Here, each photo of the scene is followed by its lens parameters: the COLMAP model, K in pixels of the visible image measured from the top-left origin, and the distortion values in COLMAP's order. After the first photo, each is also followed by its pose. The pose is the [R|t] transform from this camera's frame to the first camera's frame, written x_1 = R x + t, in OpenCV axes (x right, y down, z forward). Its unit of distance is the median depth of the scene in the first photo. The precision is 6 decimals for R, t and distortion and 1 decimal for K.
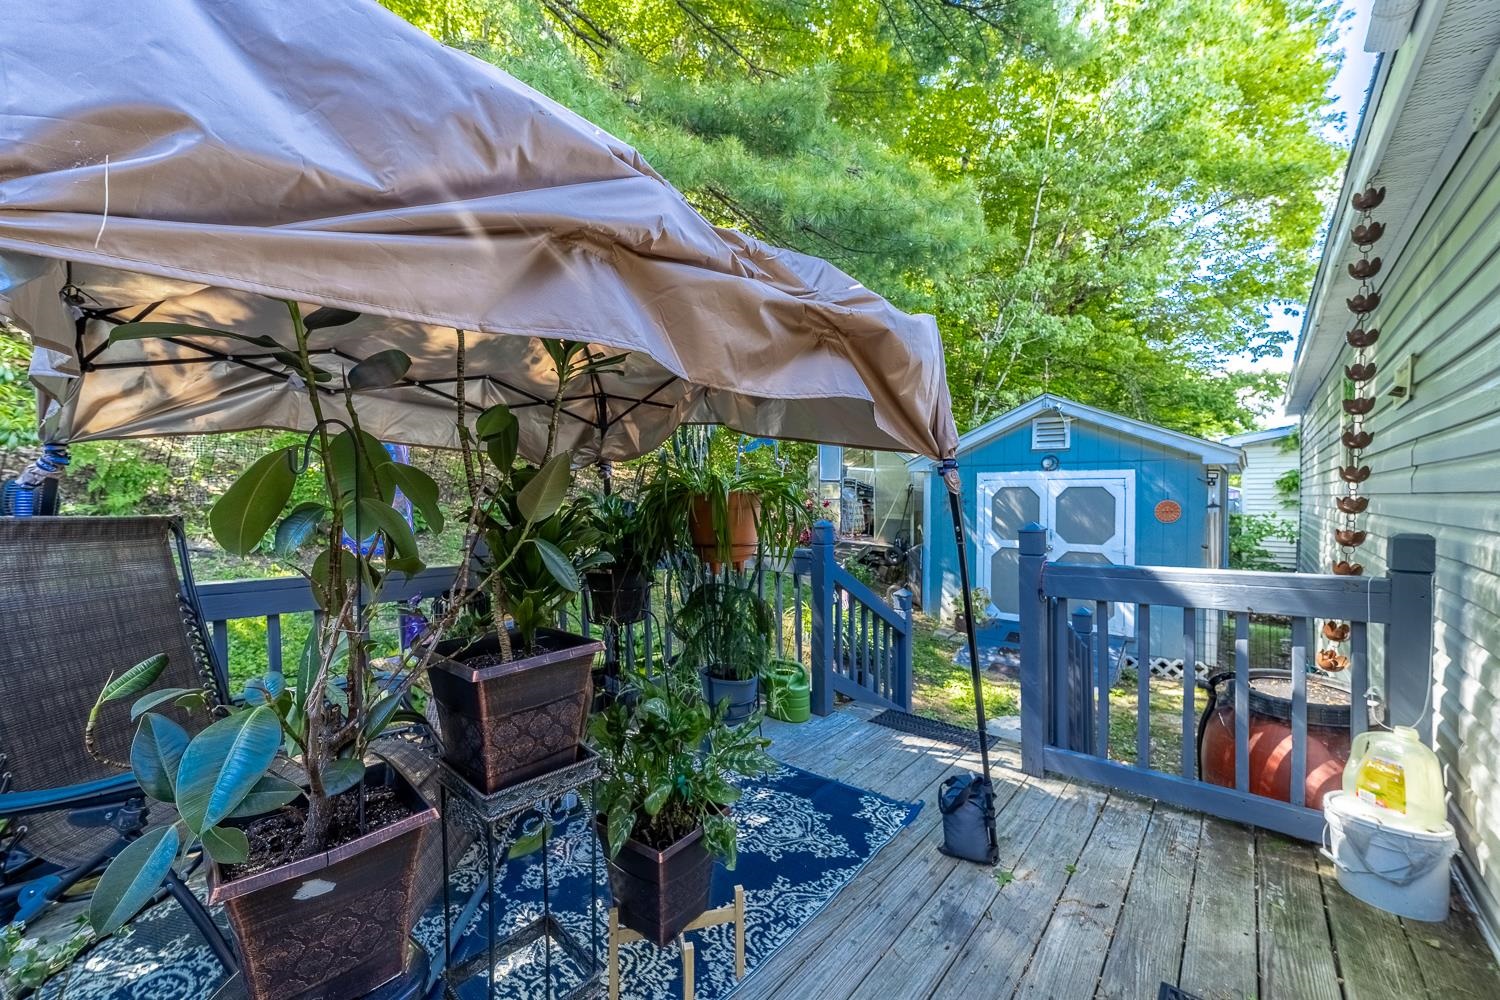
lens RADIAL K [[579.1, 0, 758.5], [0, 579.1, 498.6], [0, 0, 1]] dist [0.002080, 0.000858]
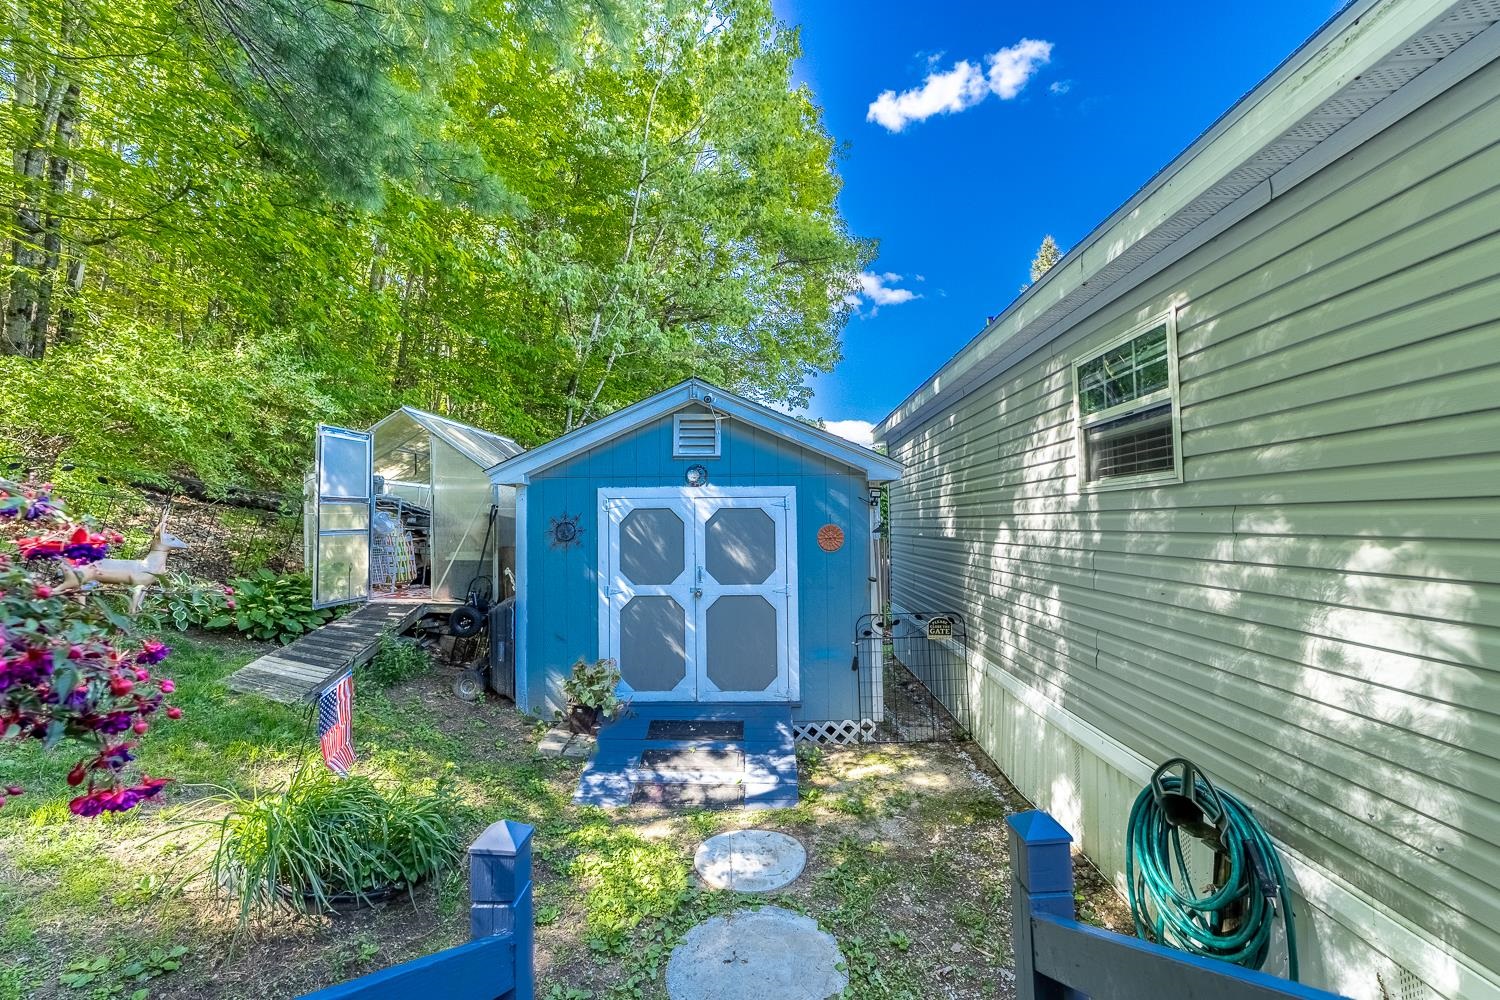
lens RADIAL K [[579.1, 0, 746.9], [0, 579.1, 512.0], [0, 0, 1]] dist [0.002080, 0.000858]
pose [[0.774844, 0.003065, 0.632145, 0.087312], [0.015848, 0.999580, -0.024272, 0.003372], [-0.631954, 0.028826, 0.774470, 0.380703]]
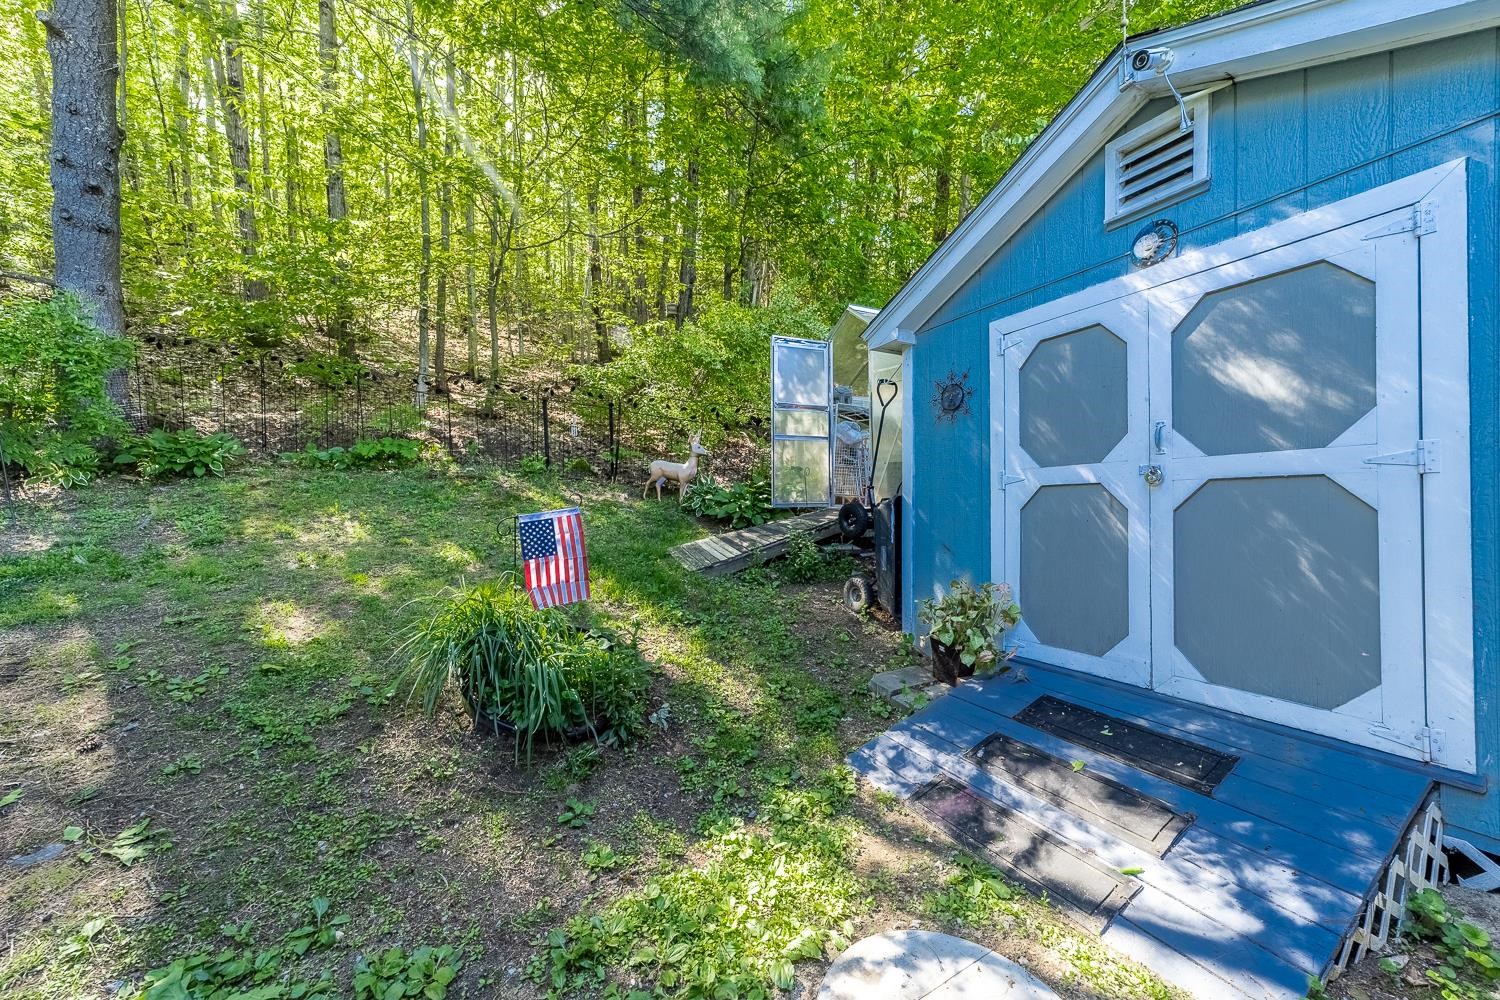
lens RADIAL K [[579.1, 0, 743.1], [0, 579.1, 496.6], [0, 0, 1]] dist [0.002080, 0.000858]
pose [[0.923930, -0.015170, -0.382260, 0.385058], [0.005721, 0.999650, -0.025844, 0.102961], [0.382518, 0.021691, 0.923694, 0.544126]]
